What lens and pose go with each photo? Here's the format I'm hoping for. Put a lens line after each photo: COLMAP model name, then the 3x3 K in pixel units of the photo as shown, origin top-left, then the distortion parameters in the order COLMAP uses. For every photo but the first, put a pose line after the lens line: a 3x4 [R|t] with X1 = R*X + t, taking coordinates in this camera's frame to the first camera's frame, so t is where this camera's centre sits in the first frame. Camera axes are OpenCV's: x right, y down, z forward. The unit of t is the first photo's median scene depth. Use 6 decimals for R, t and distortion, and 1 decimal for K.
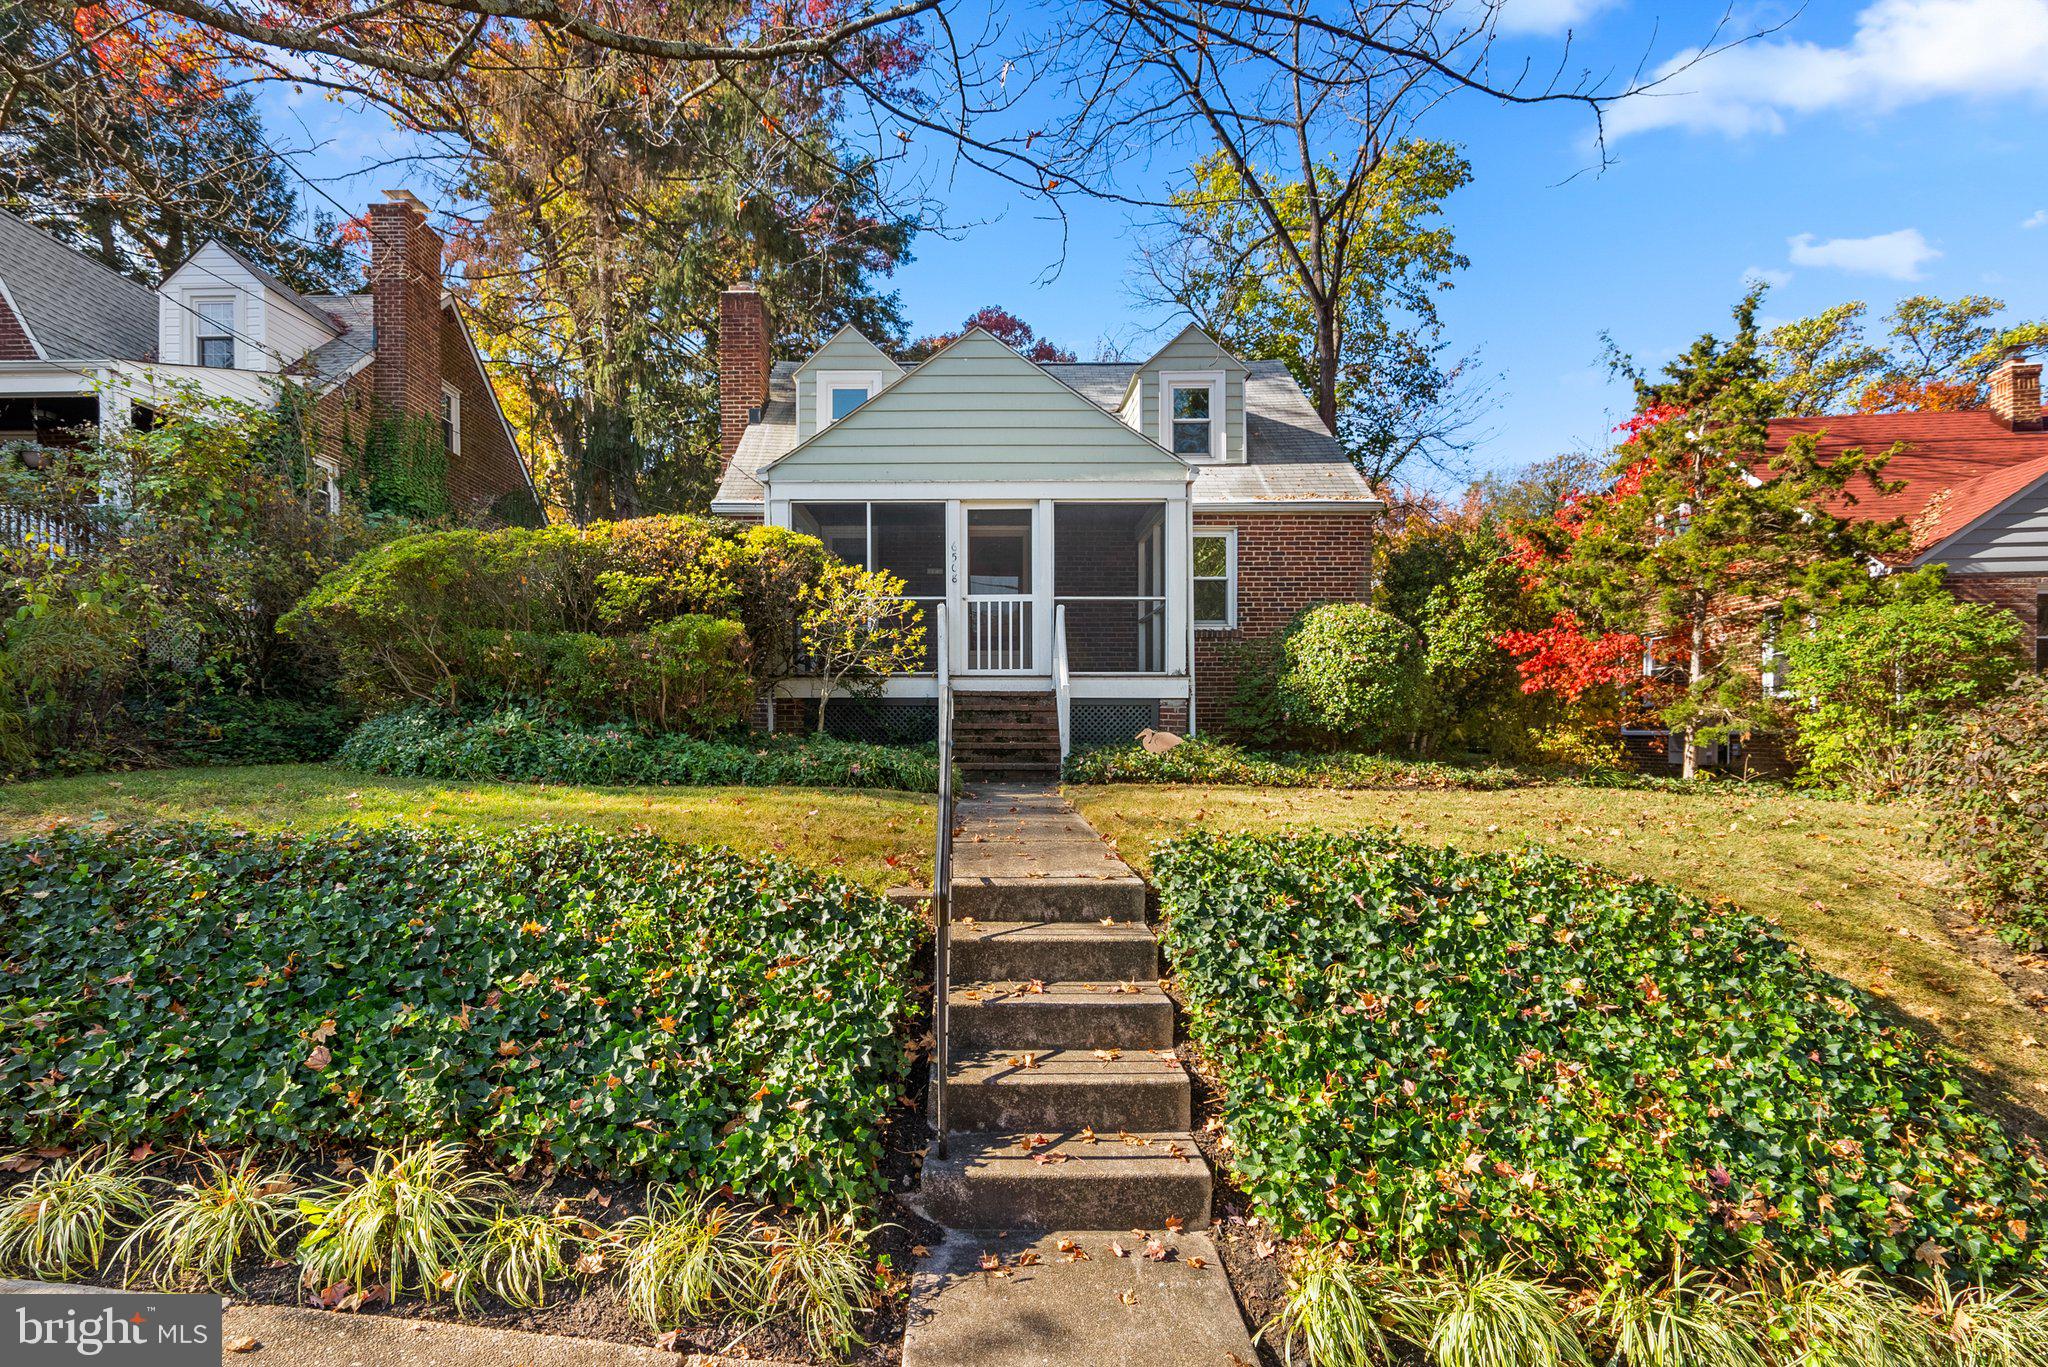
lens RADIAL K [[933.4, 0, 1030.1], [0, 933.4, 681.1], [0, 0, 1]] dist [-0.003416, 0.001095]
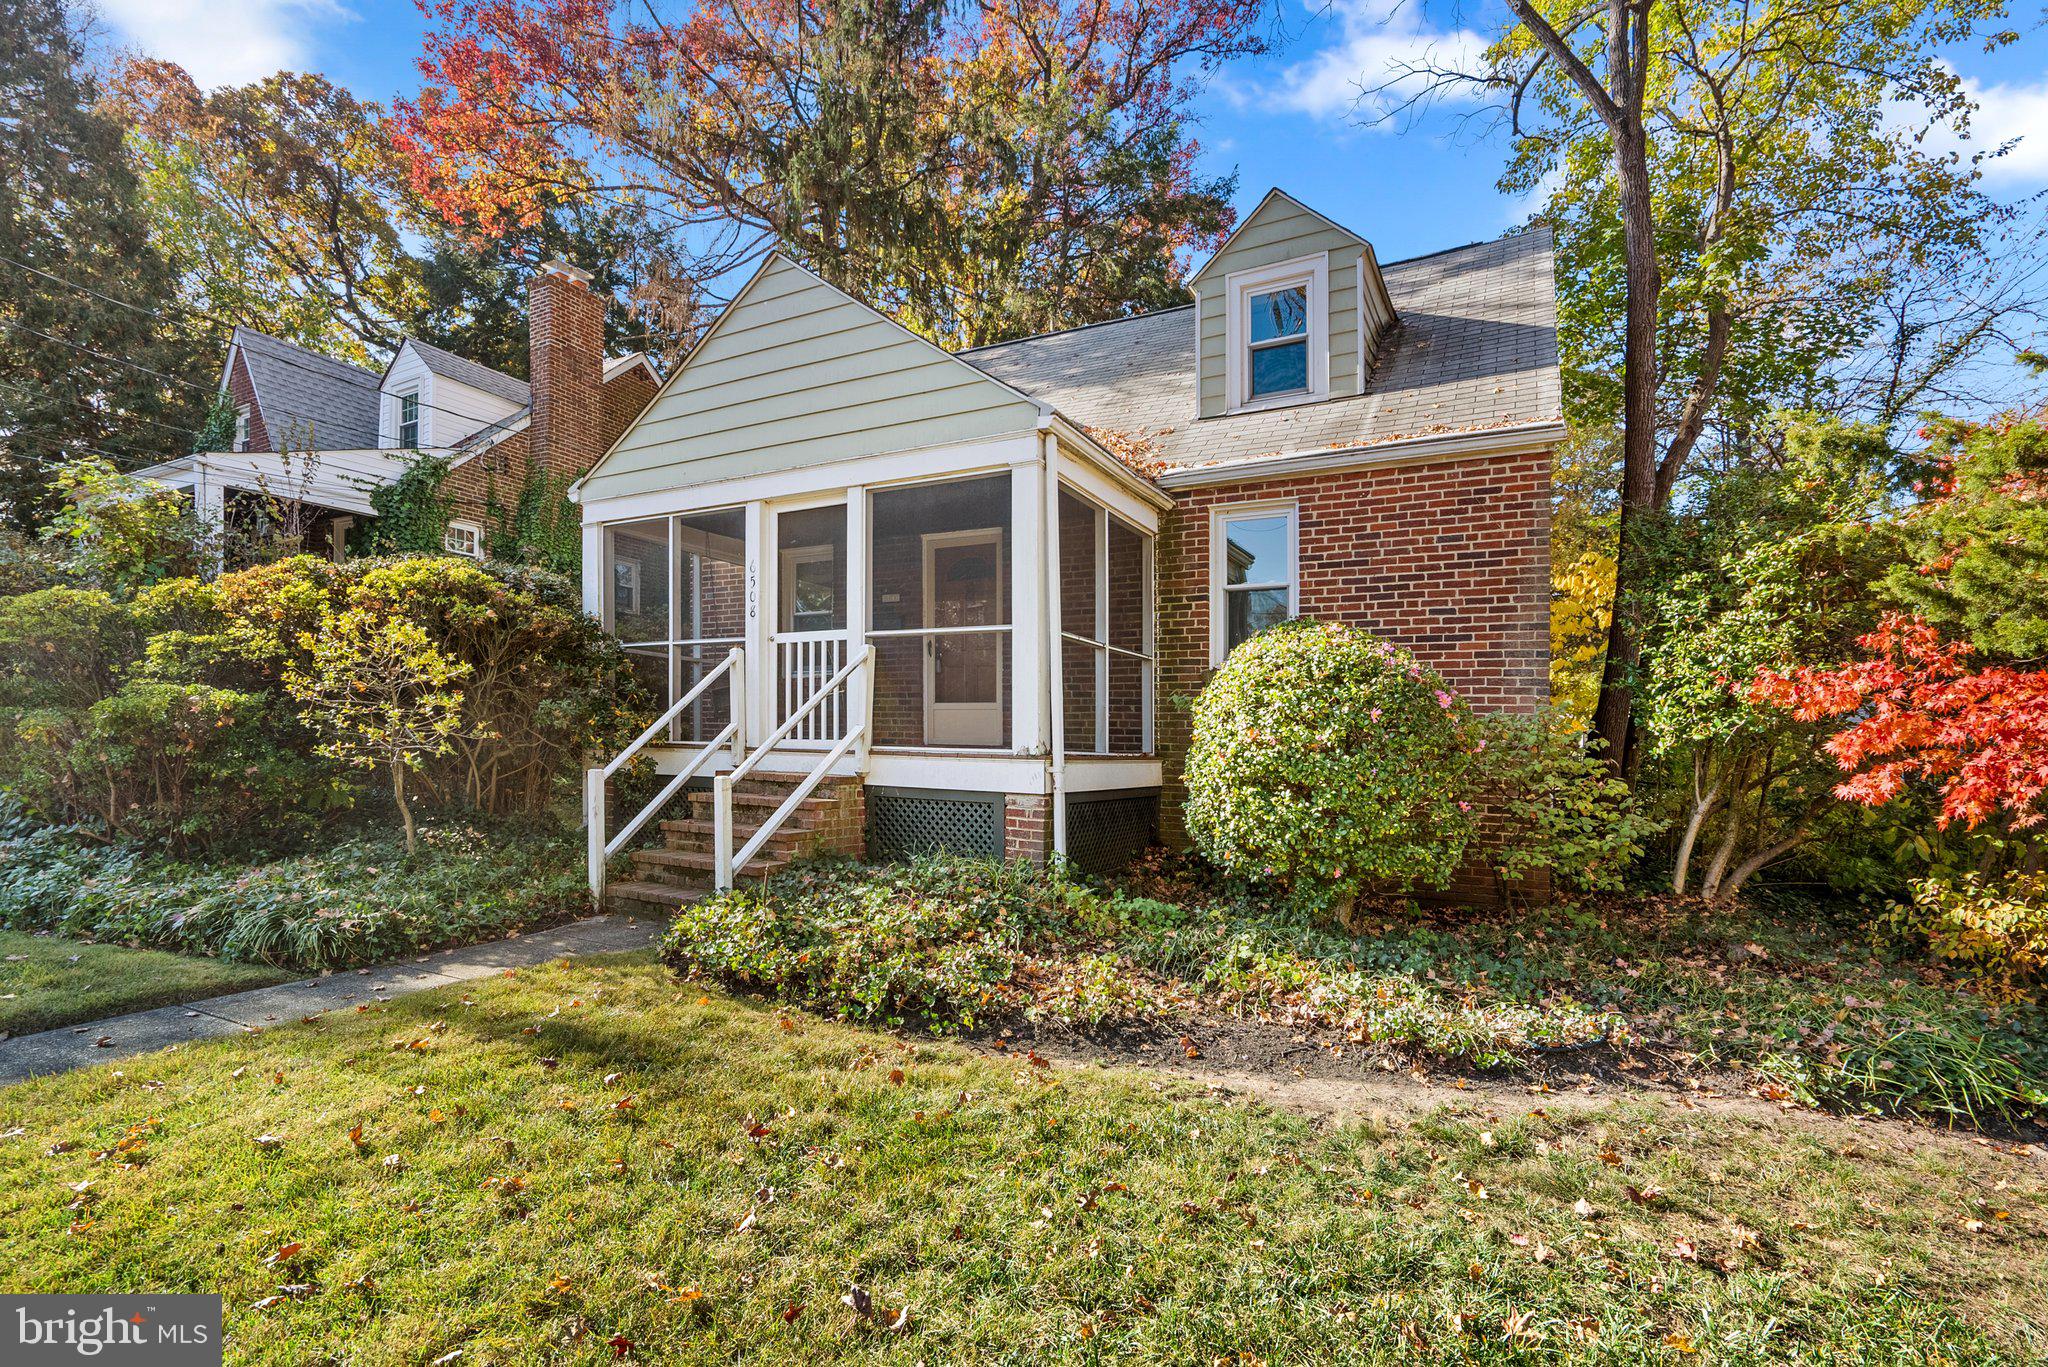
lens RADIAL K [[938.3, 0, 1031.5], [0, 938.3, 707.0], [0, 0, 1]] dist [-0.014632, 0.000120]
pose [[0.874361, 0.000877, -0.485275, 0.447479], [-0.000788, 1.000000, 0.000388, -0.036979], [0.485275, 0.000043, 0.874362, 0.472669]]
